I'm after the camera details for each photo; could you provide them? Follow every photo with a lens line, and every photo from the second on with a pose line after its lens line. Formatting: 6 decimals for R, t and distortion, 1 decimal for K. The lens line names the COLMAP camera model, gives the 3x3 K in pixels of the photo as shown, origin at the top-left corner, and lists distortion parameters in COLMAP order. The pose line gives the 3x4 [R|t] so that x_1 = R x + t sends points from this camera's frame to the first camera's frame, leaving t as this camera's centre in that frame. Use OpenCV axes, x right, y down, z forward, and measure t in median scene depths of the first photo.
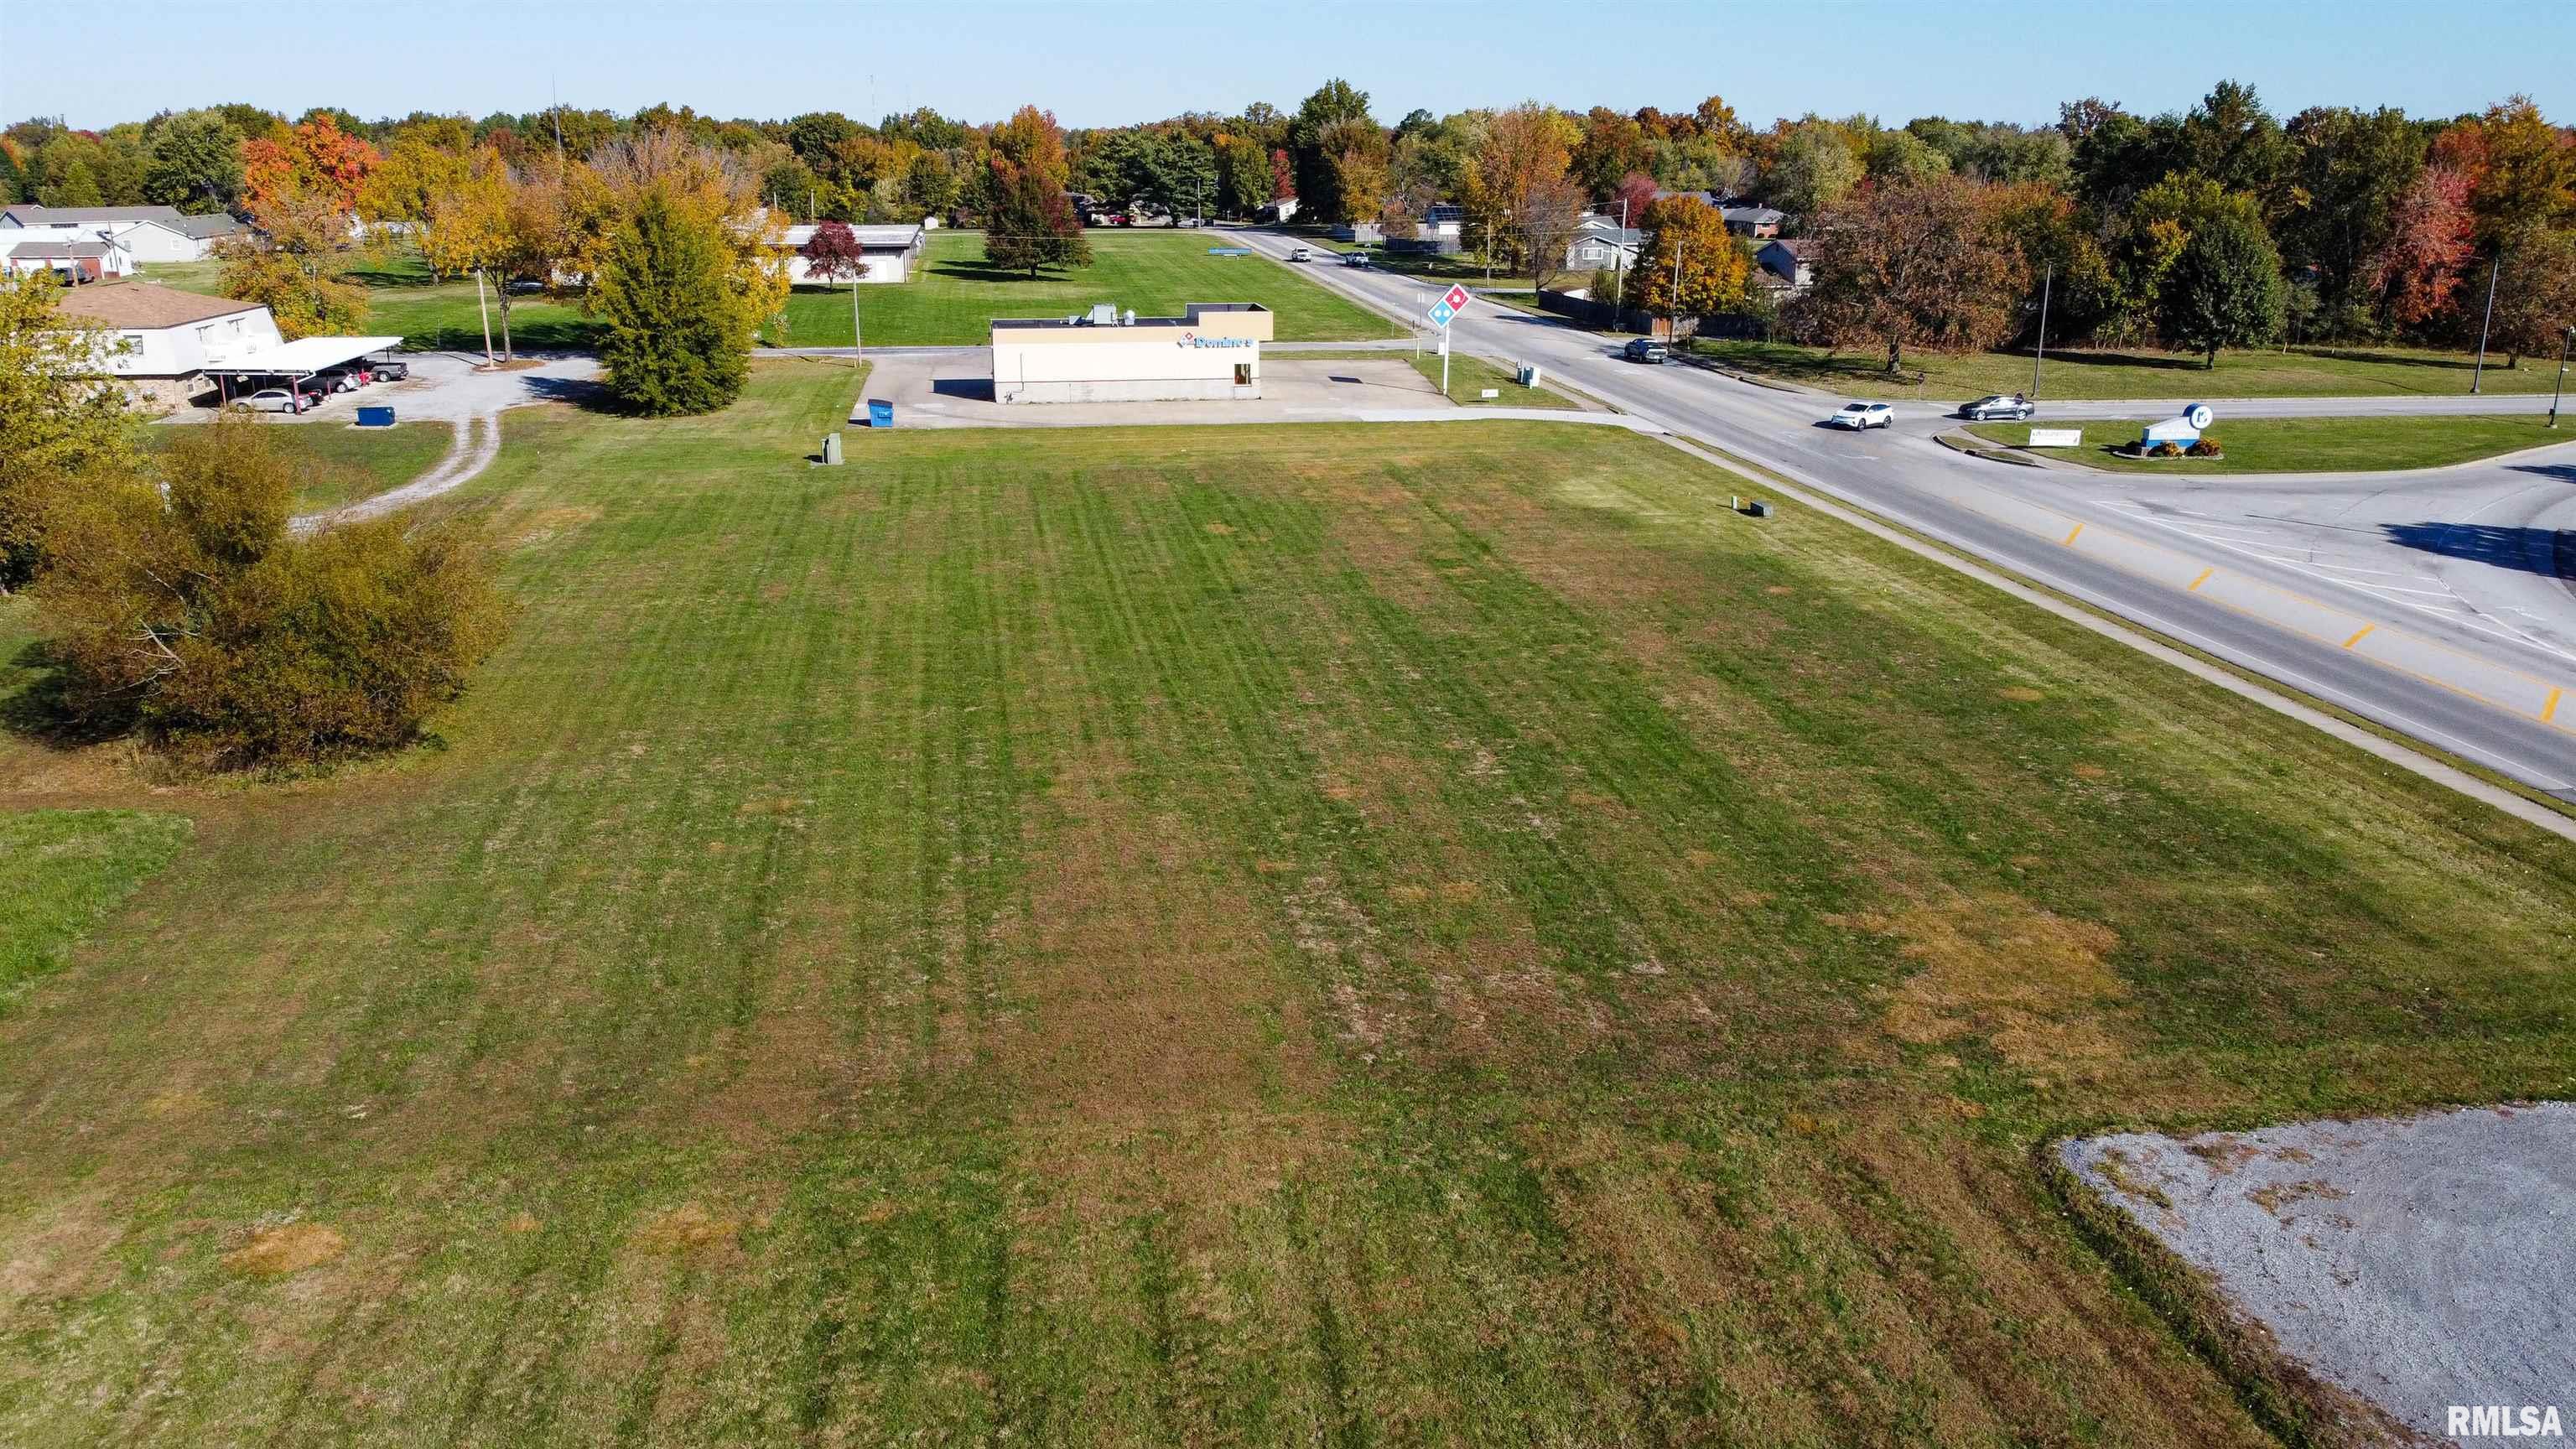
lens RADIAL K [[1950.5, 0, 1281.6], [0, 1950.5, 733.0], [0, 0, 1]] dist [-0.000072, -0.000688]
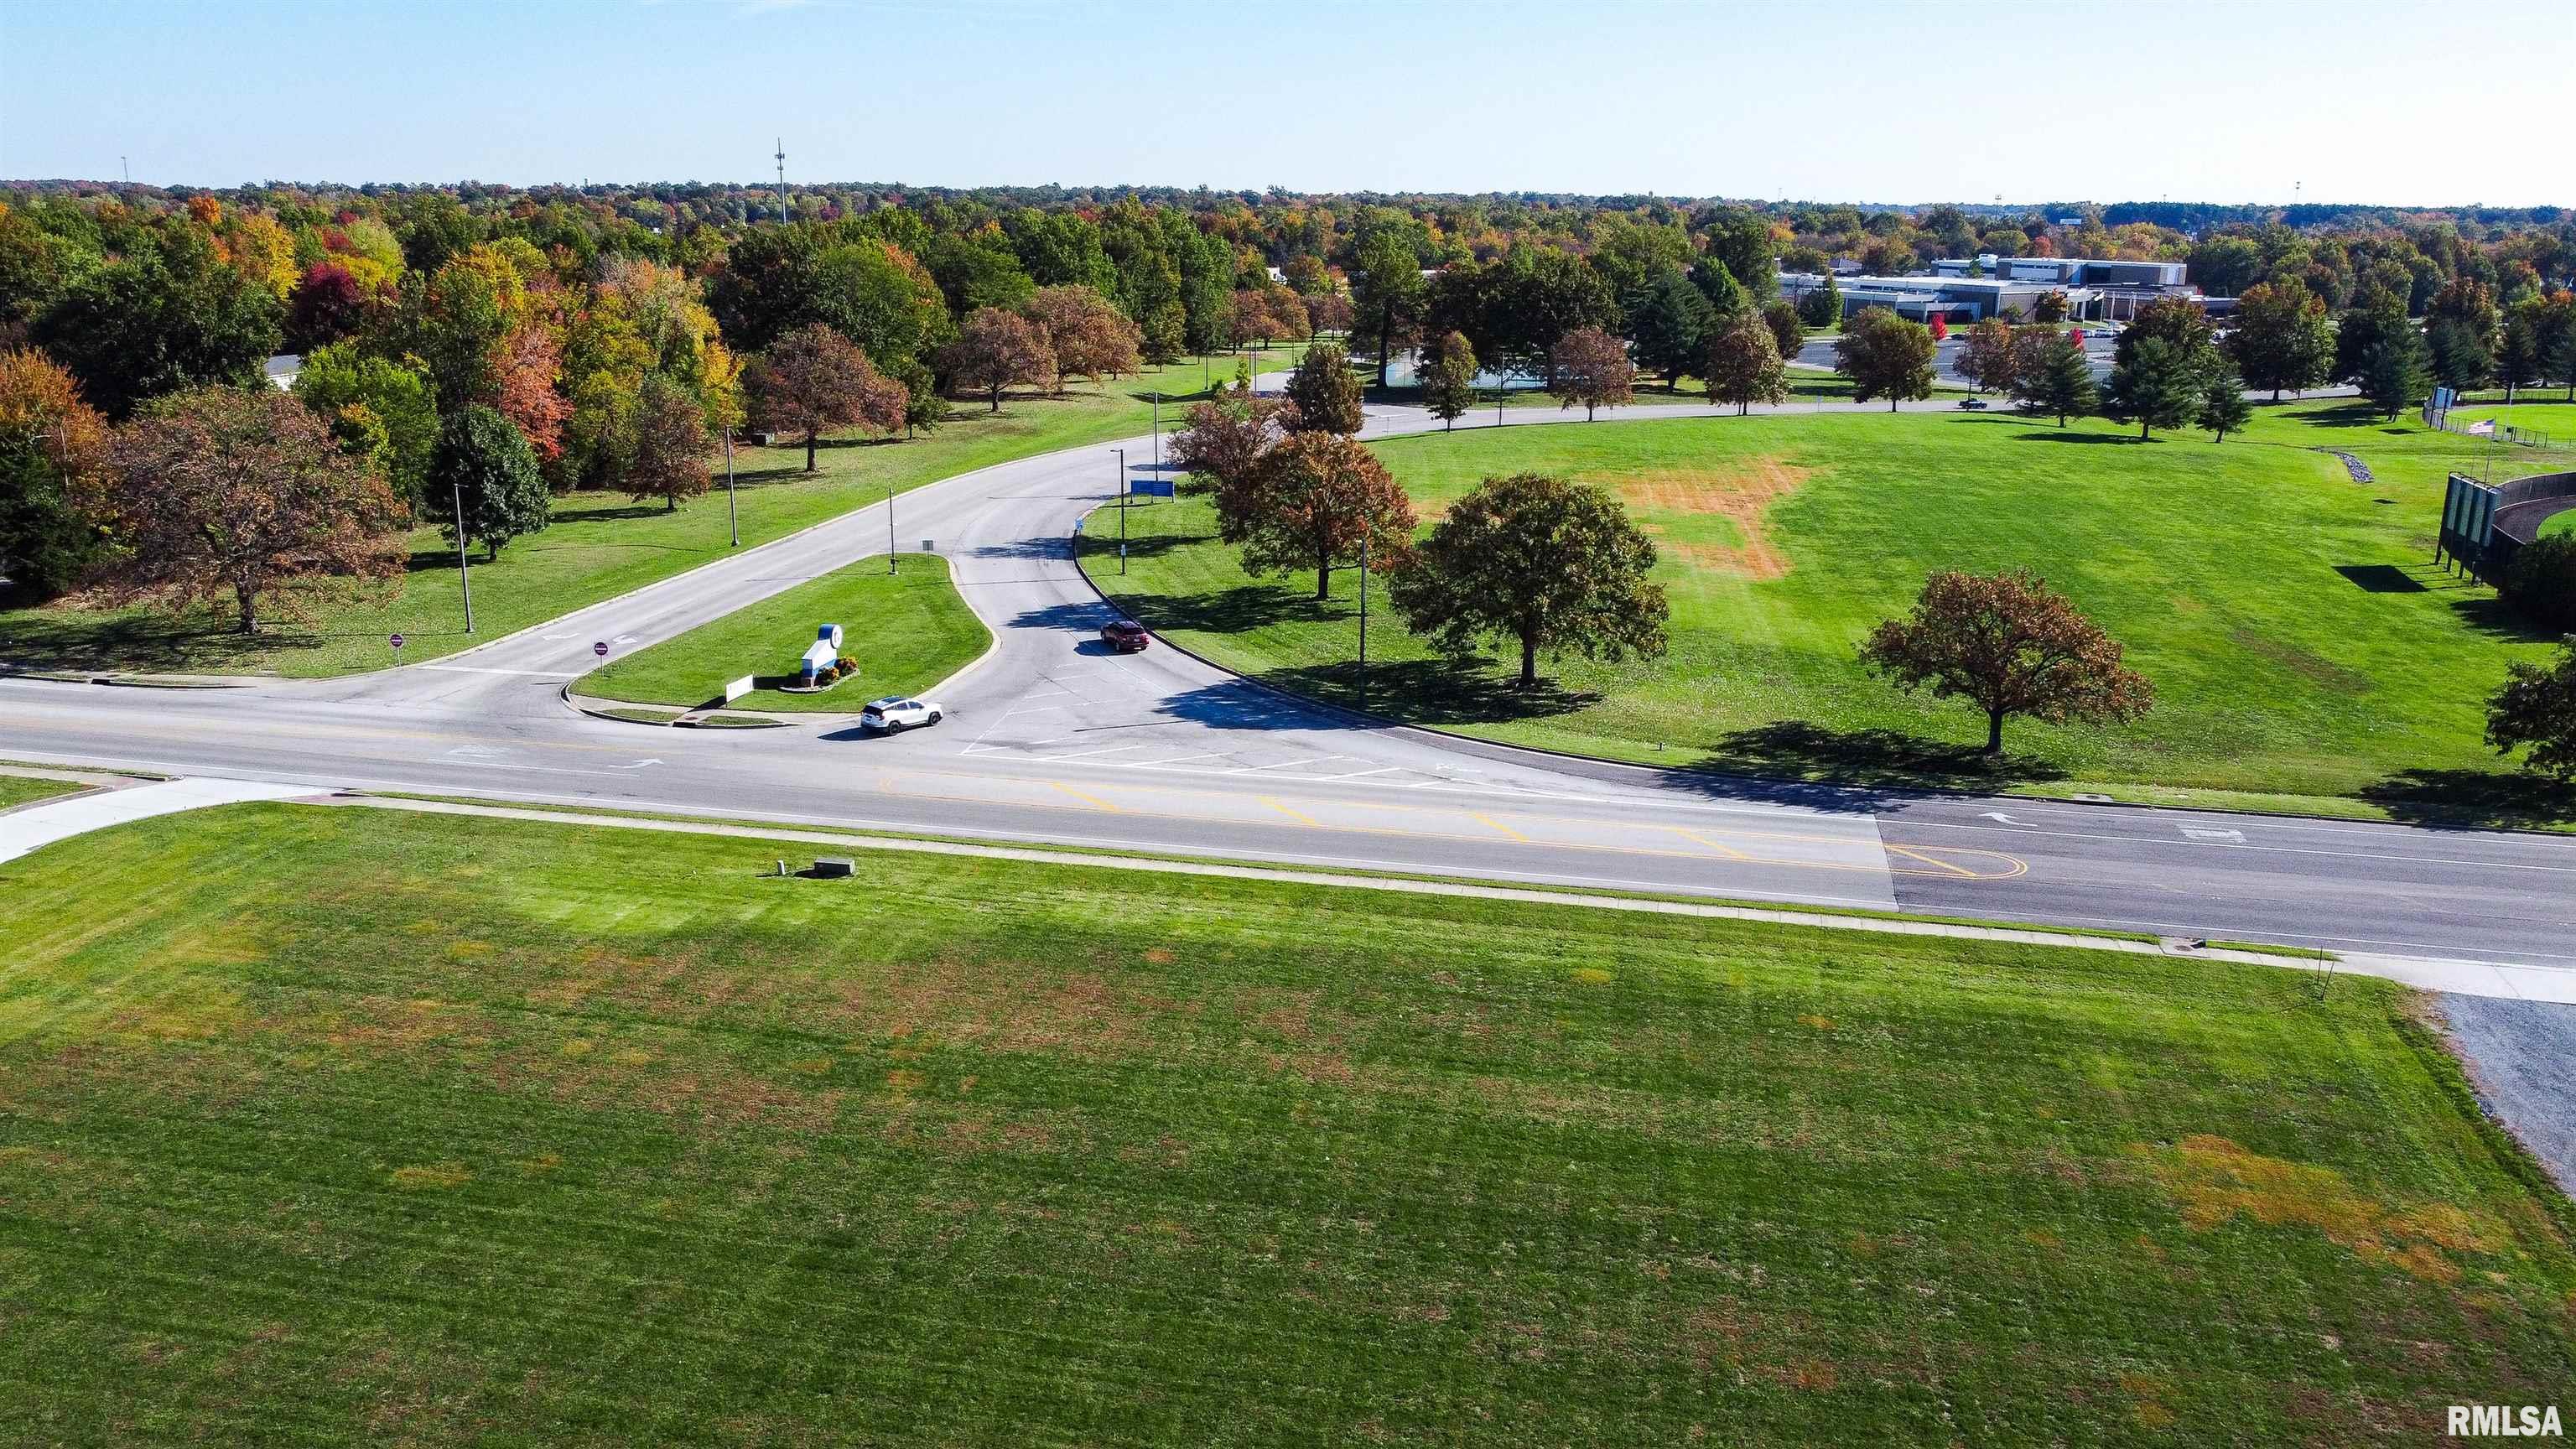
lens RADIAL K [[1950.5, 0, 1290.1], [0, 1950.5, 729.2], [0, 0, 1]] dist [-0.000072, -0.000688]
pose [[0.347402, -0.243712, 0.905493, -0.313764], [0.261893, 0.952427, 0.155866, -0.180444], [-0.900402, 0.182994, 0.394701, 0.341788]]
